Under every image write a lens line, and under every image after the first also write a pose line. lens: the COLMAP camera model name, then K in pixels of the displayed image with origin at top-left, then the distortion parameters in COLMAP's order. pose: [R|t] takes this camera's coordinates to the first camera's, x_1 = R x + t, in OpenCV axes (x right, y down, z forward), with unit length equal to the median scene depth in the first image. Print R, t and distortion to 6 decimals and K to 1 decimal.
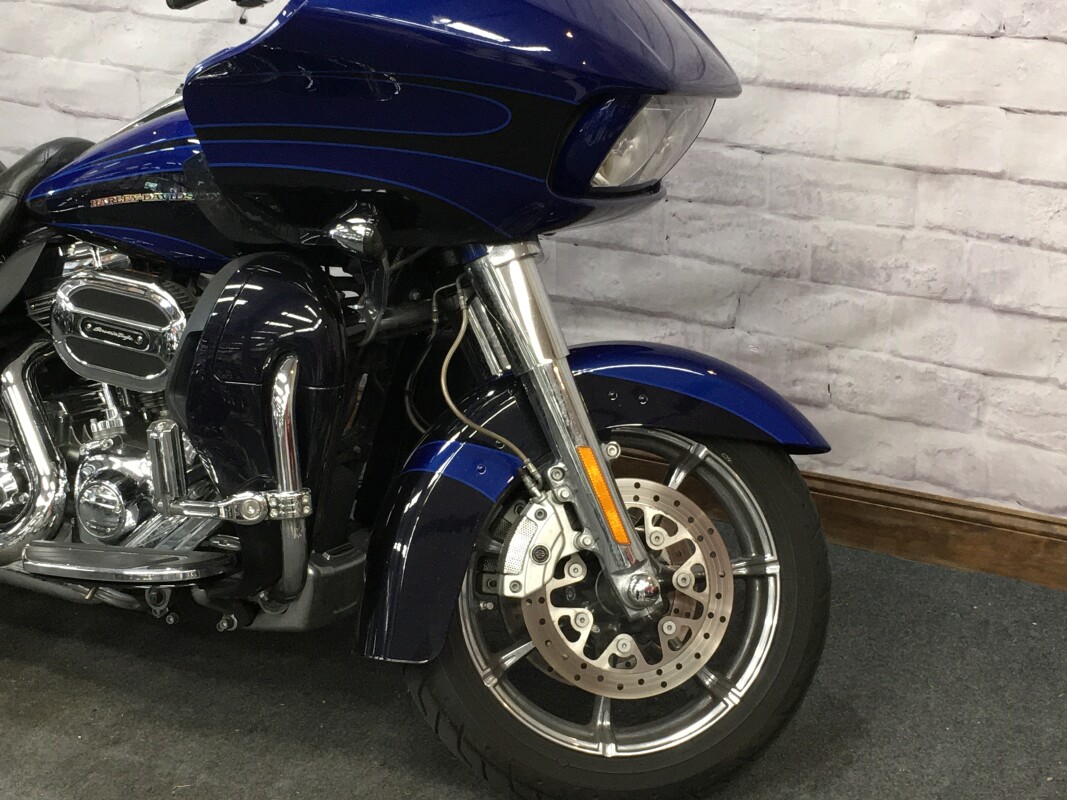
lens RADIAL K [[1793.0, 0, 532.6], [0, 1793.0, 404.9], [0, 0, 1]] dist [0.025624, 0.000000]
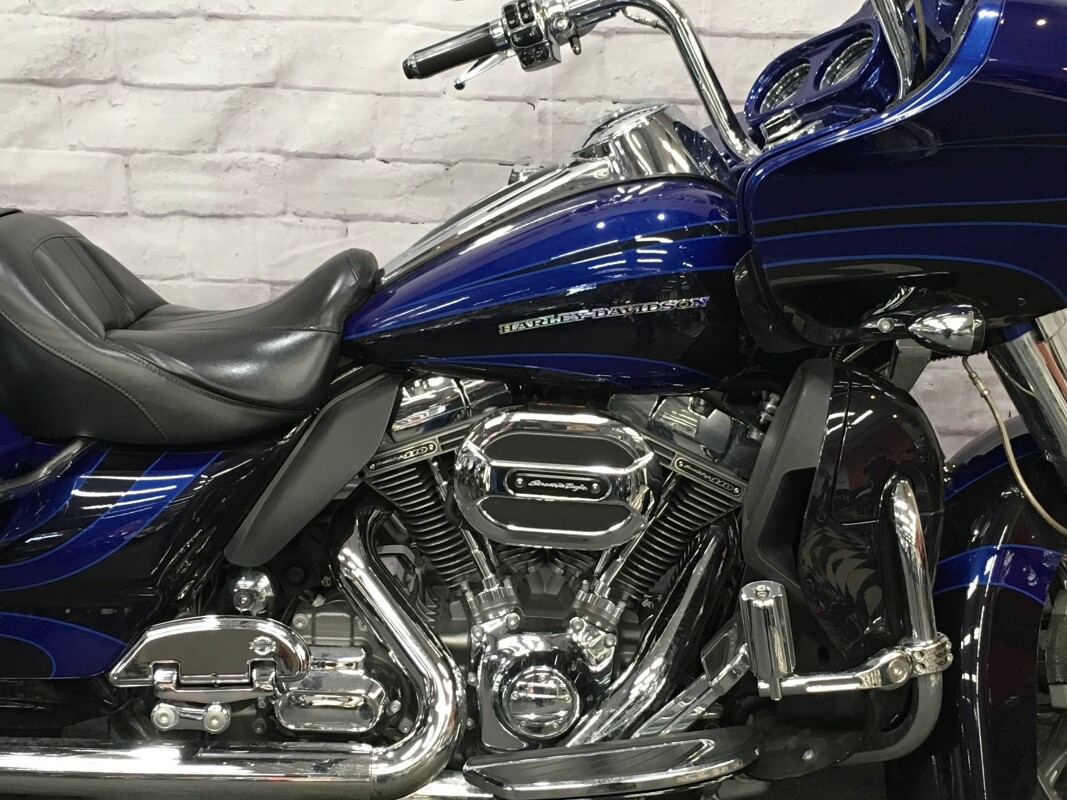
lens RADIAL K [[1793.0, 0, 531.0], [0, 1793.0, 394.0], [0, 0, 1]] dist [0.025624, 0.000000]
pose [[0.914572, -0.143739, 0.378018, -0.380865], [0.146485, 0.988976, 0.021650, -0.069878], [-0.376962, 0.035574, 0.925545, 0.181908]]
